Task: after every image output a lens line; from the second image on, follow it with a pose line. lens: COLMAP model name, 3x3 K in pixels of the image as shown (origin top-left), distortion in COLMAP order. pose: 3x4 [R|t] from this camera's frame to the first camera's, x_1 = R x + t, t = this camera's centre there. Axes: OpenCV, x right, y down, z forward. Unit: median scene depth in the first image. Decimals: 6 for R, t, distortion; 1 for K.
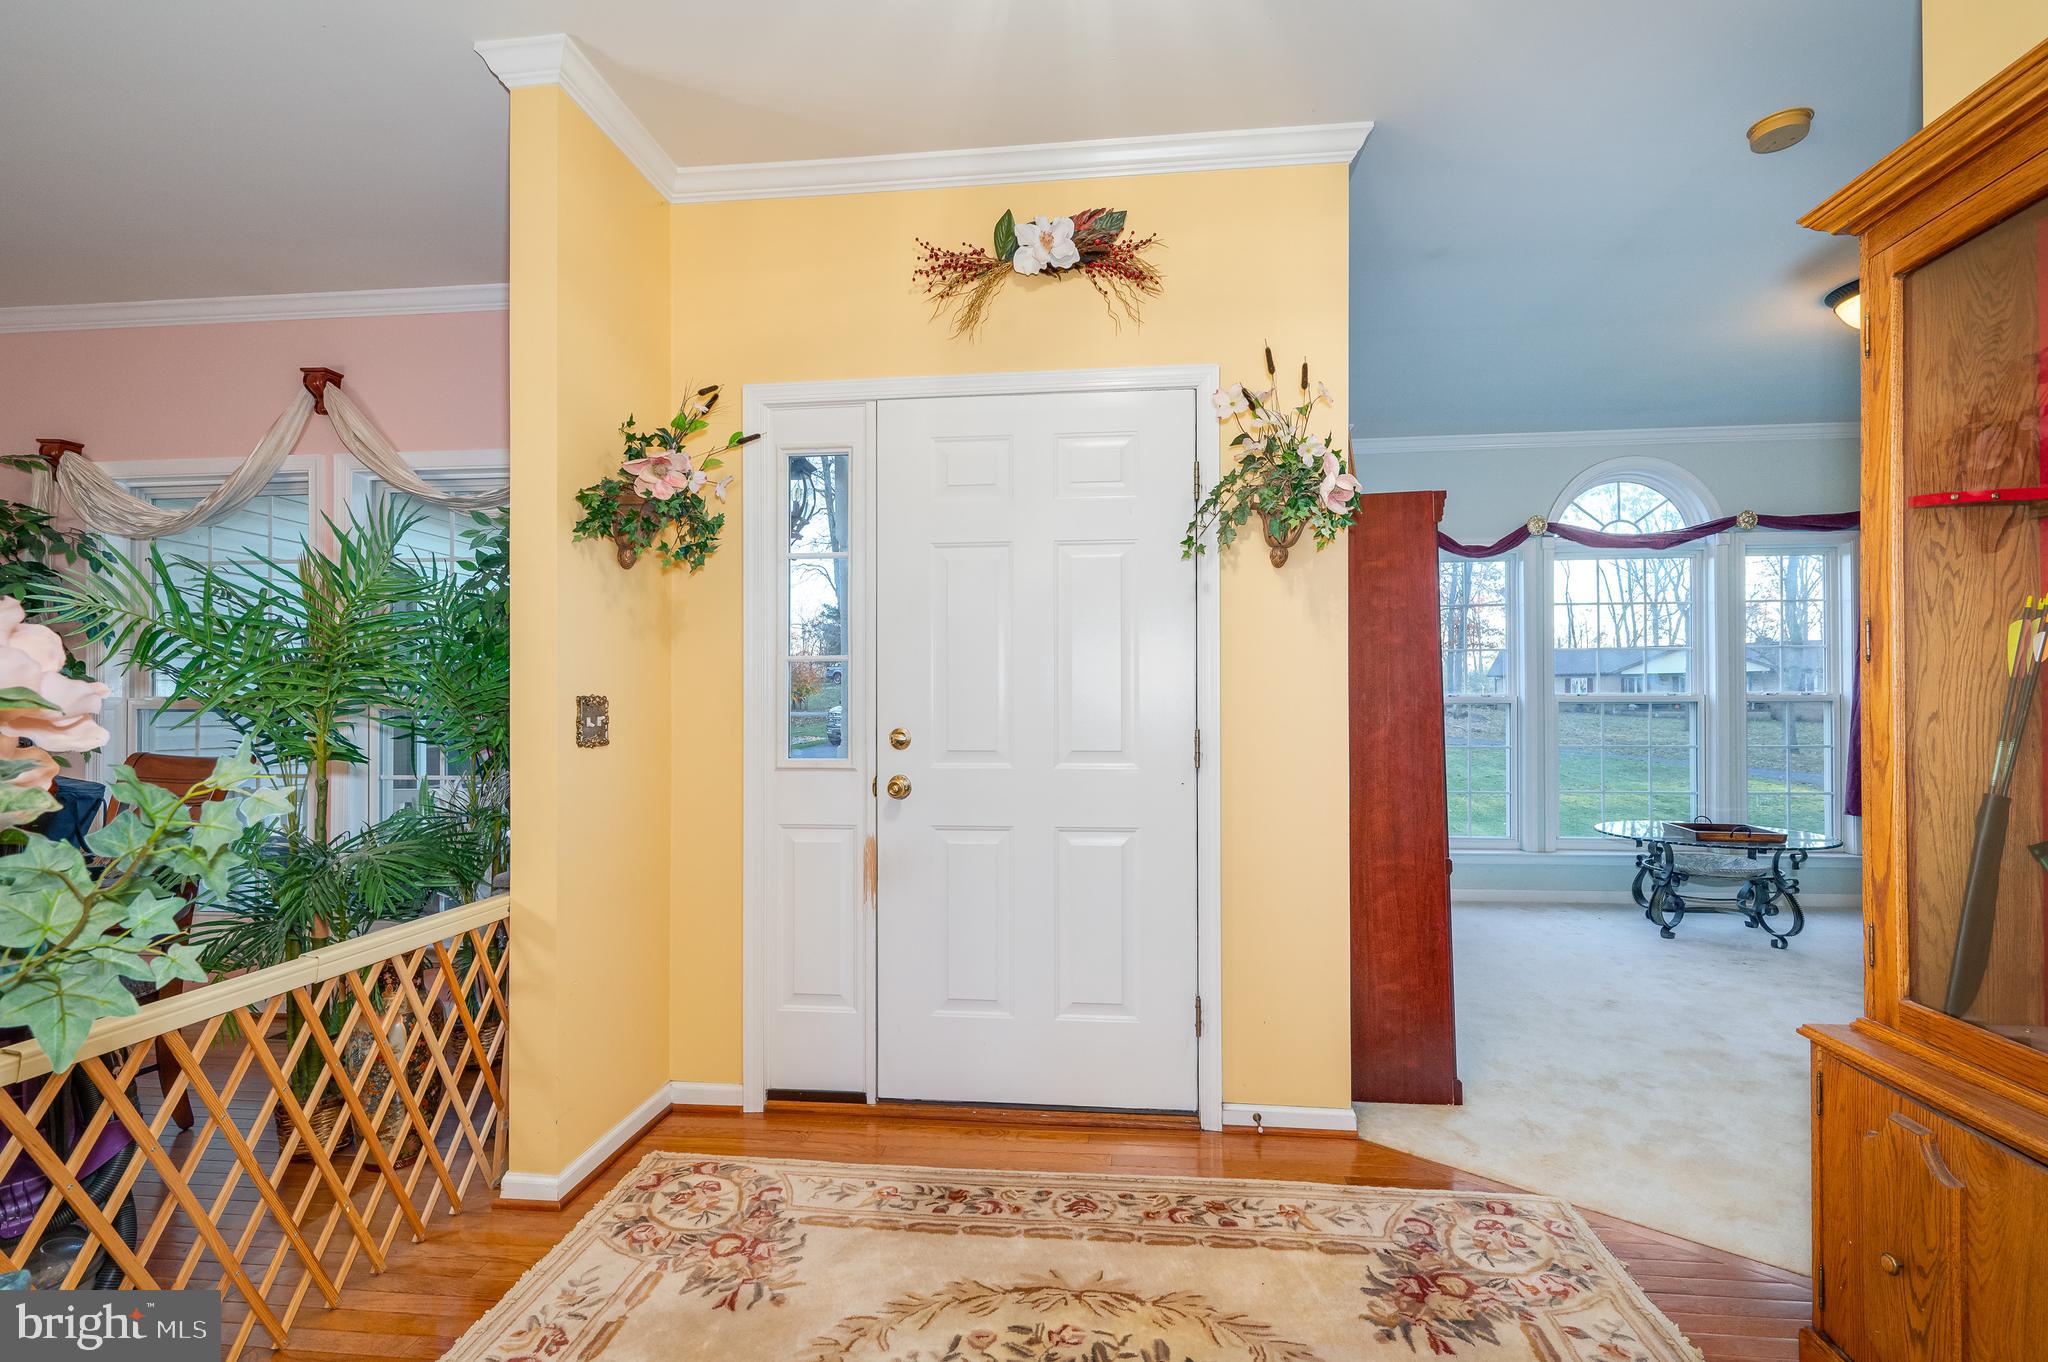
lens RADIAL K [[904.4, 0, 1035.9], [0, 904.4, 695.0], [0, 0, 1]] dist [0.001118, -0.000136]
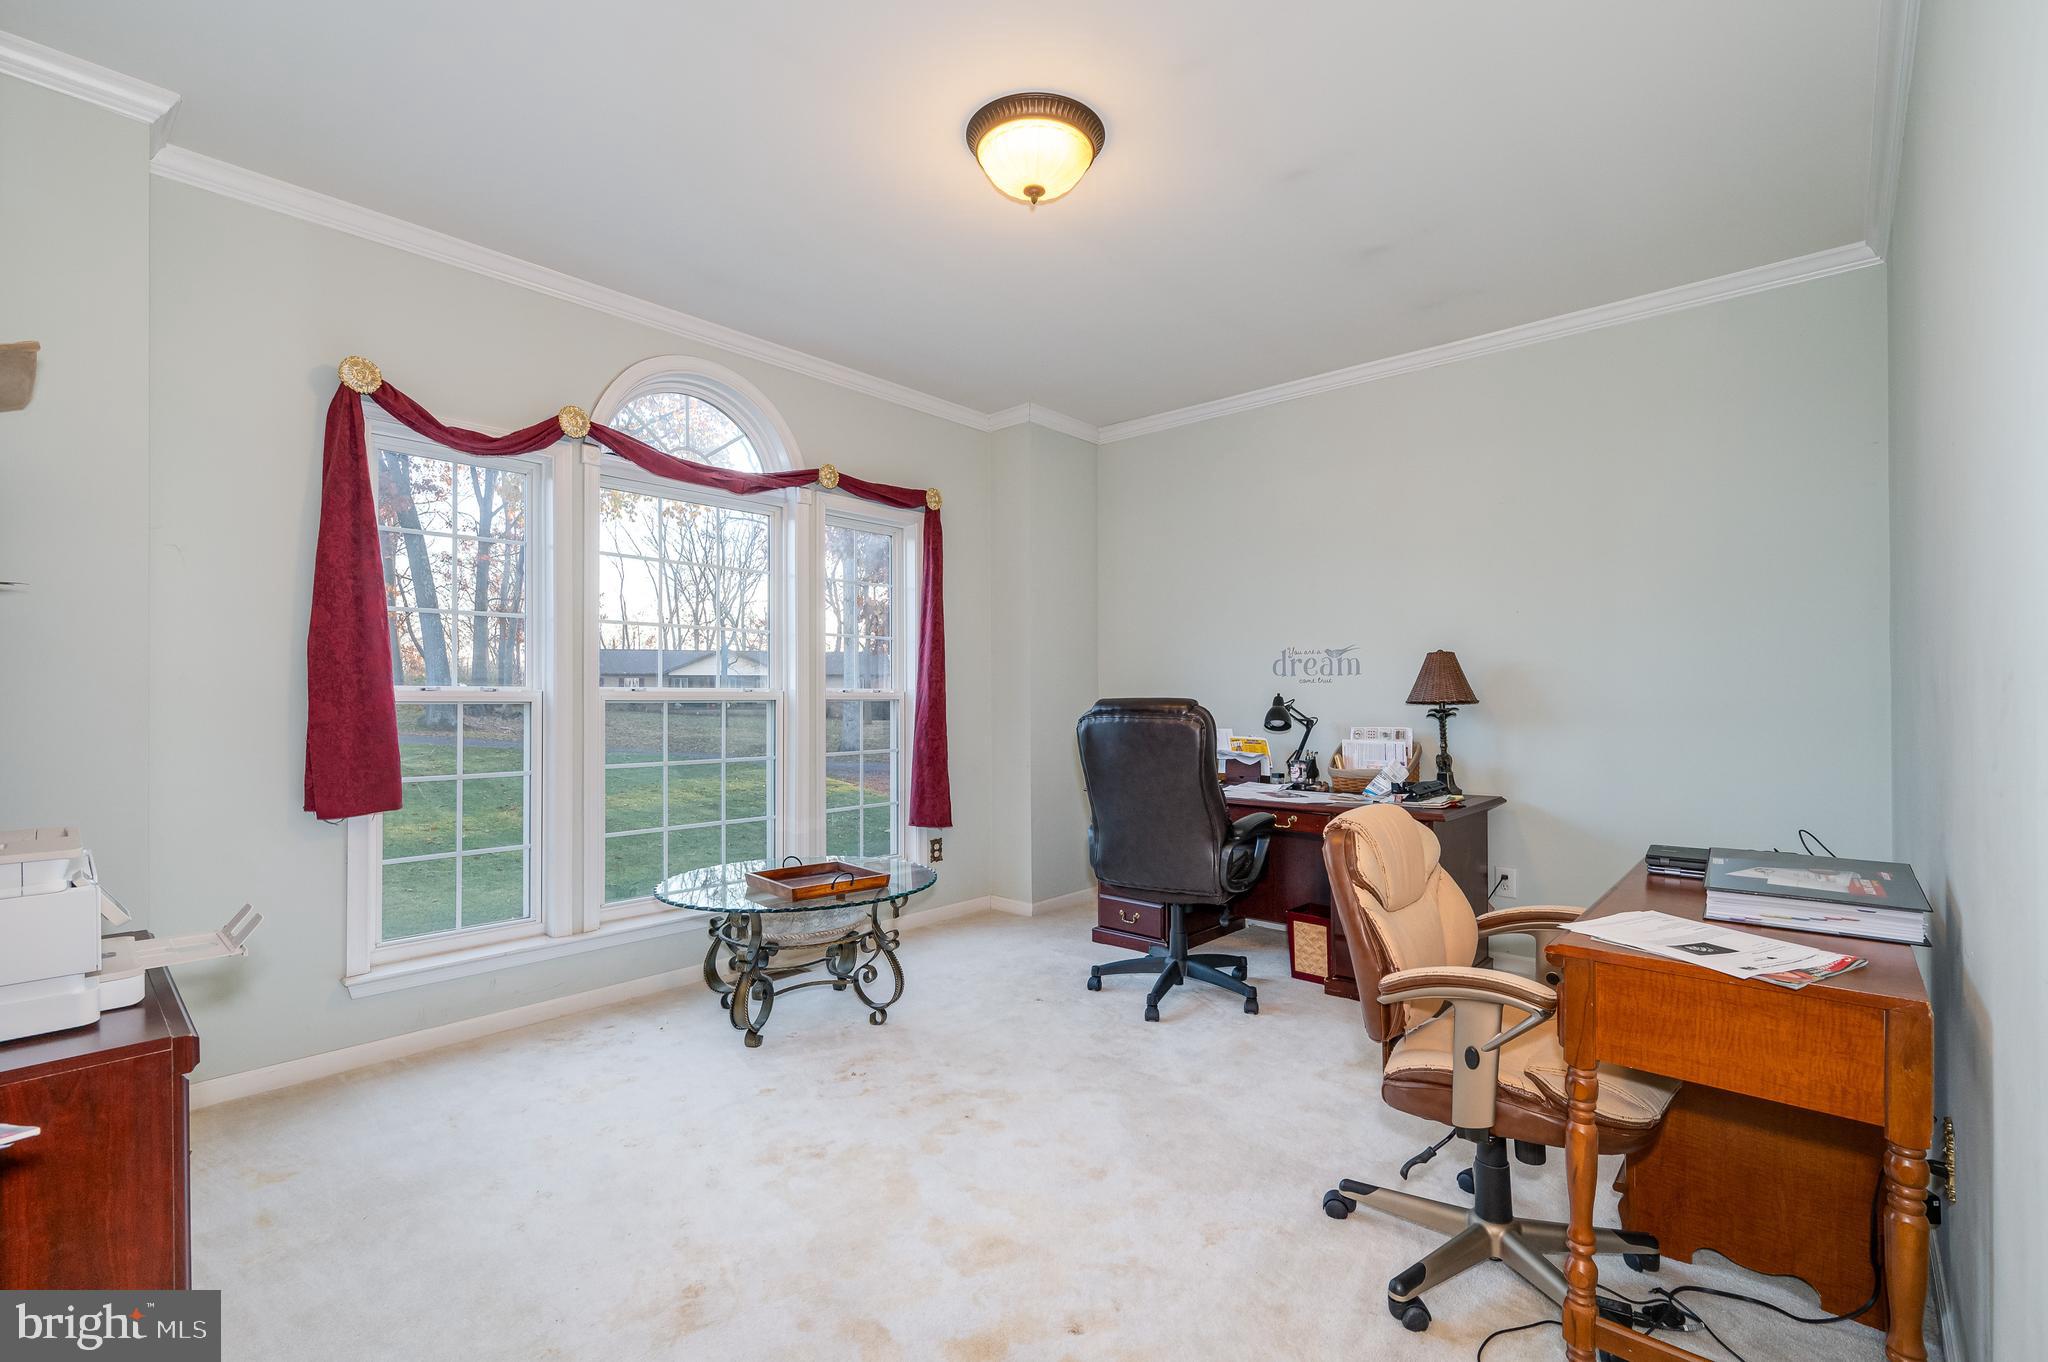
lens RADIAL K [[904.4, 0, 1035.9], [0, 904.4, 695.0], [0, 0, 1]] dist [0.001118, -0.000136]
pose [[0.572697, 0.004350, 0.819755, 0.235791], [-0.005477, 0.999984, -0.001480, 0.003255], [-0.819749, -0.003642, 0.572712, 0.395751]]
